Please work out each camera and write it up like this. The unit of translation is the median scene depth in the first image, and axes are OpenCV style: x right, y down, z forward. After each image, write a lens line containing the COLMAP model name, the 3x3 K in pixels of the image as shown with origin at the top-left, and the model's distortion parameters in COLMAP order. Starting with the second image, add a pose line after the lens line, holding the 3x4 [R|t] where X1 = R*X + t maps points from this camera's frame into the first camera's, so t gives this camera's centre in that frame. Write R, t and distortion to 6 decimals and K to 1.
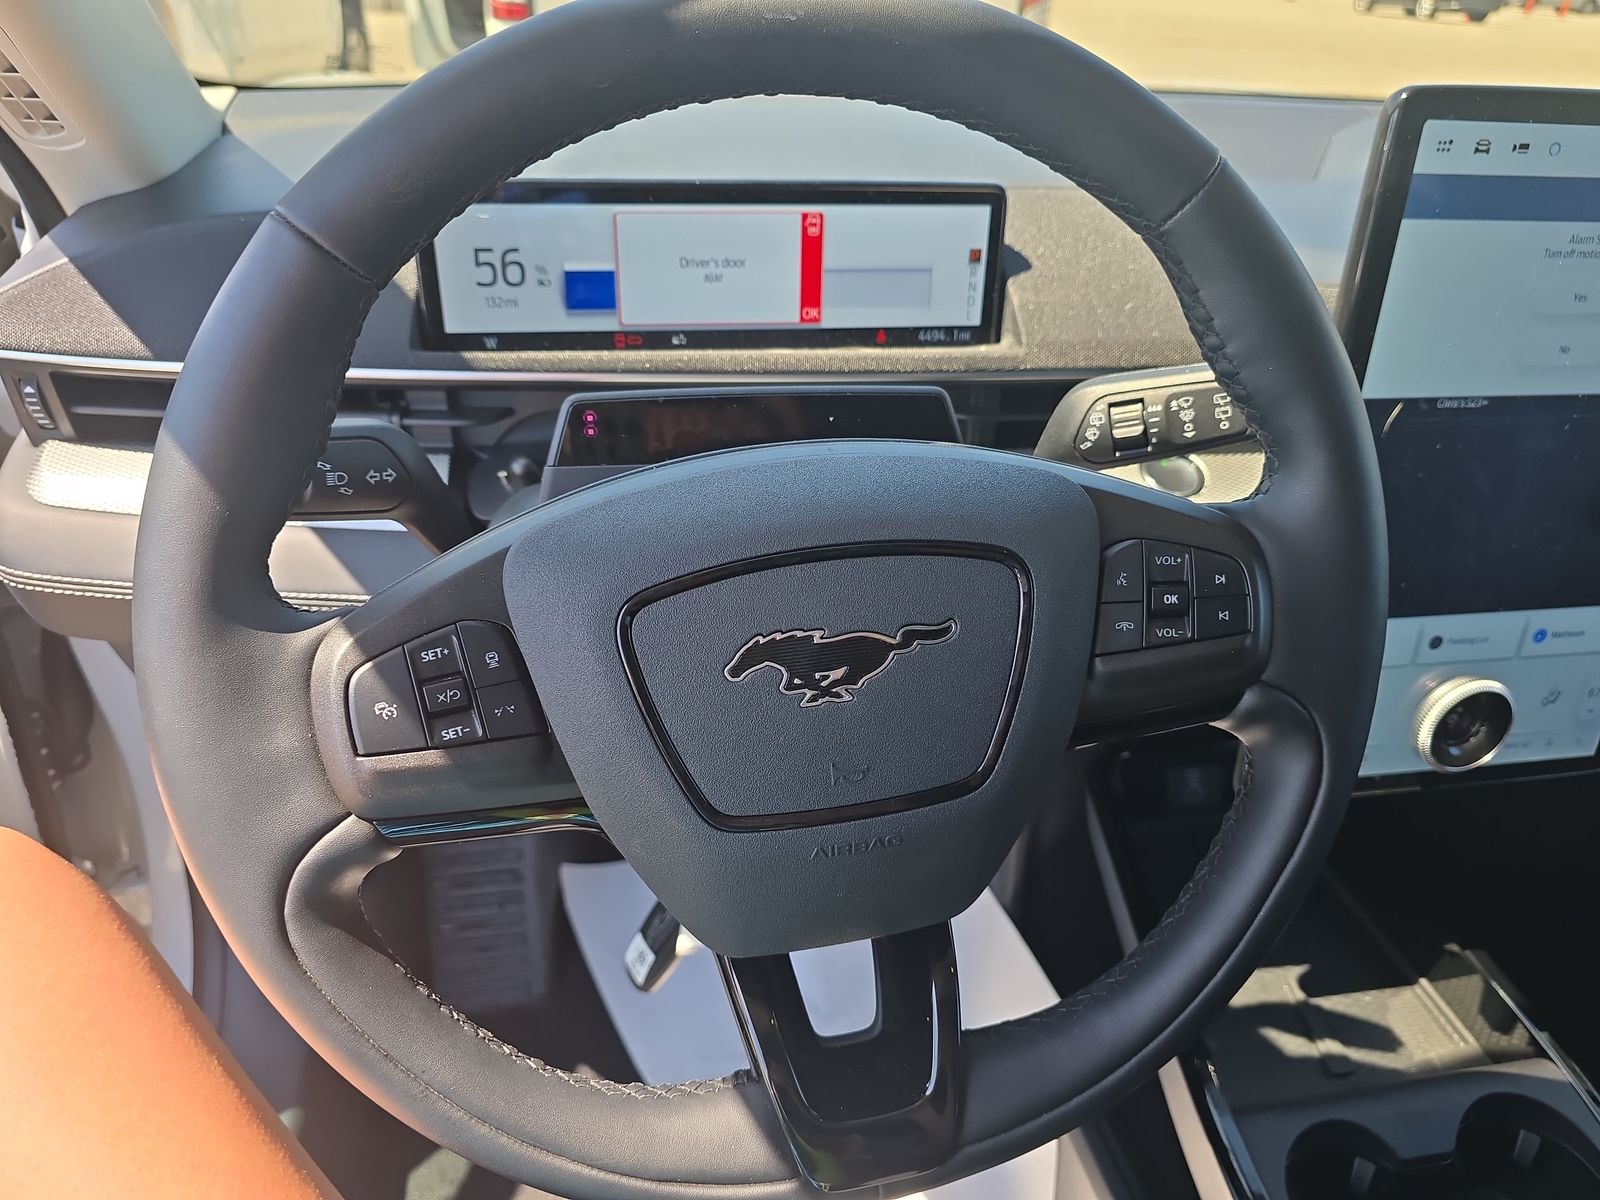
lens RADIAL K [[1141.4, 0, 801.8], [0, 1141.4, 611.8], [0, 0, 1]] dist [0.039861, -0.048568]
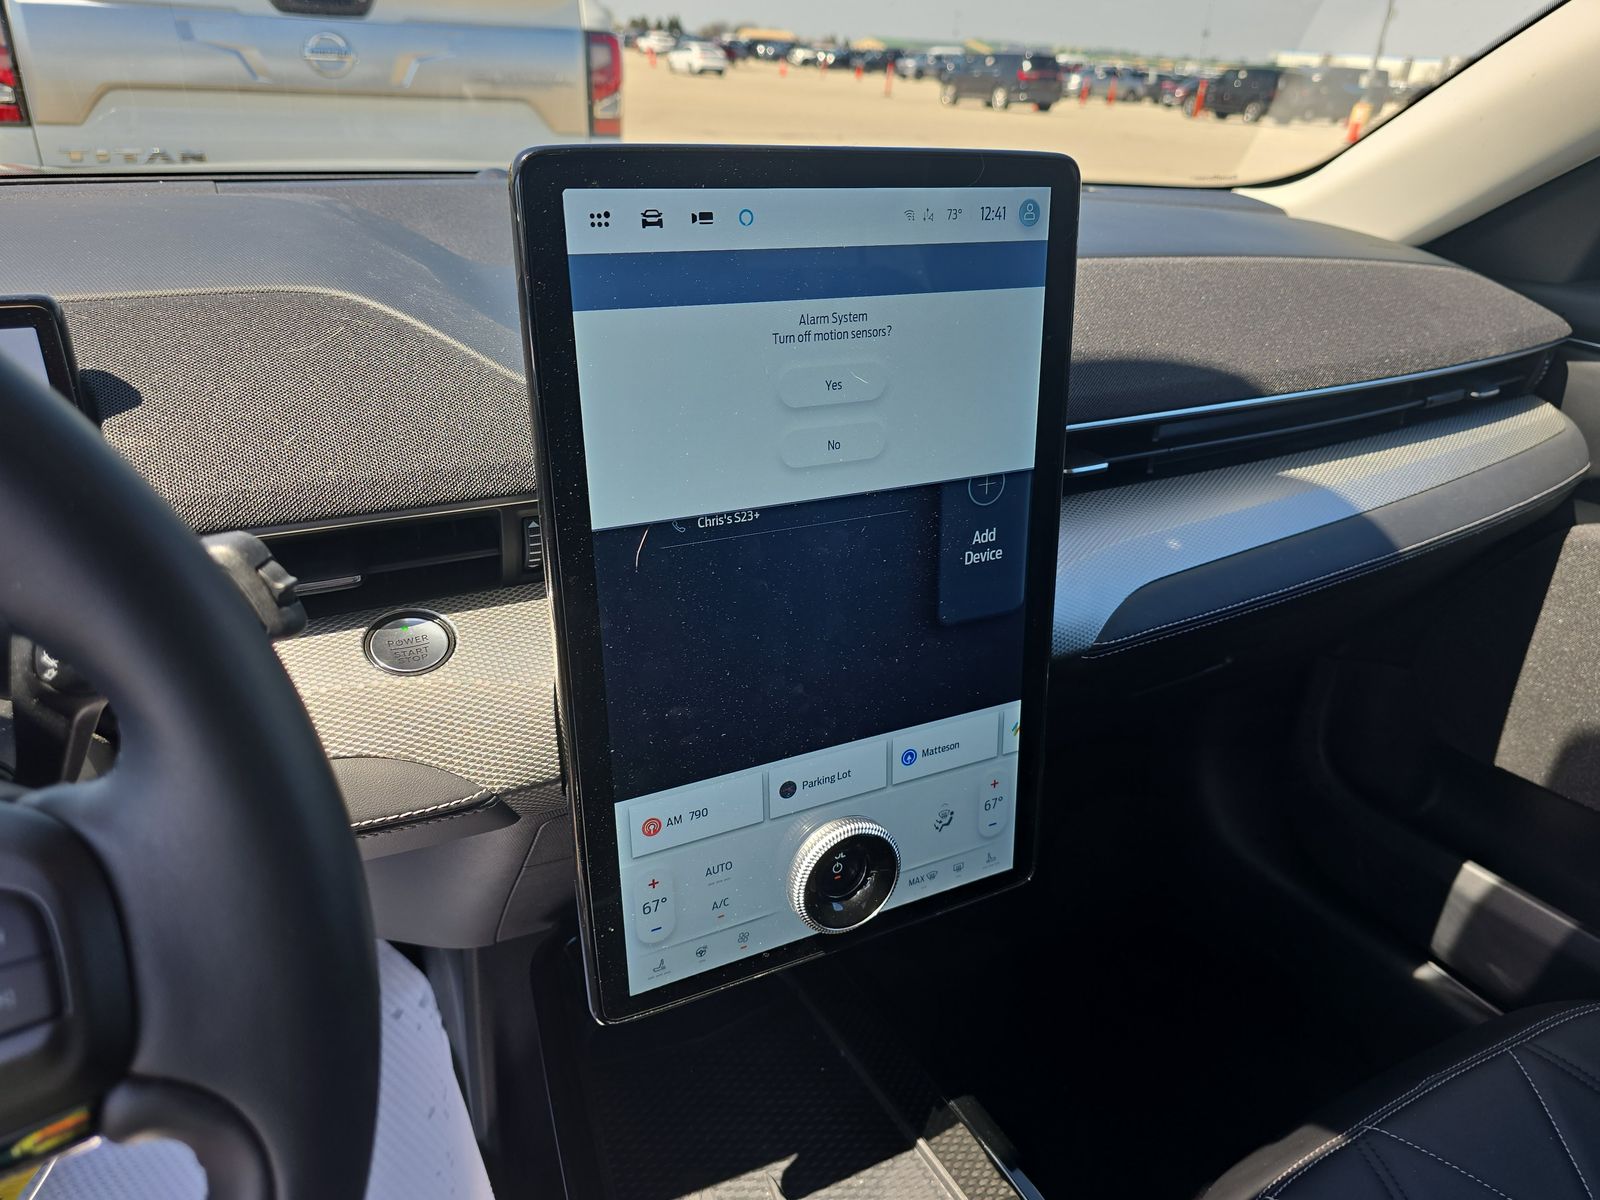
lens RADIAL K [[1141.4, 0, 801.8], [0, 1141.4, 611.8], [0, 0, 1]] dist [0.039861, -0.048568]
pose [[0.956611, -0.133793, 0.258833, 0.413306], [0.151982, 0.987041, -0.051495, -0.066117], [-0.248589, 0.088598, 0.964548, 0.198923]]
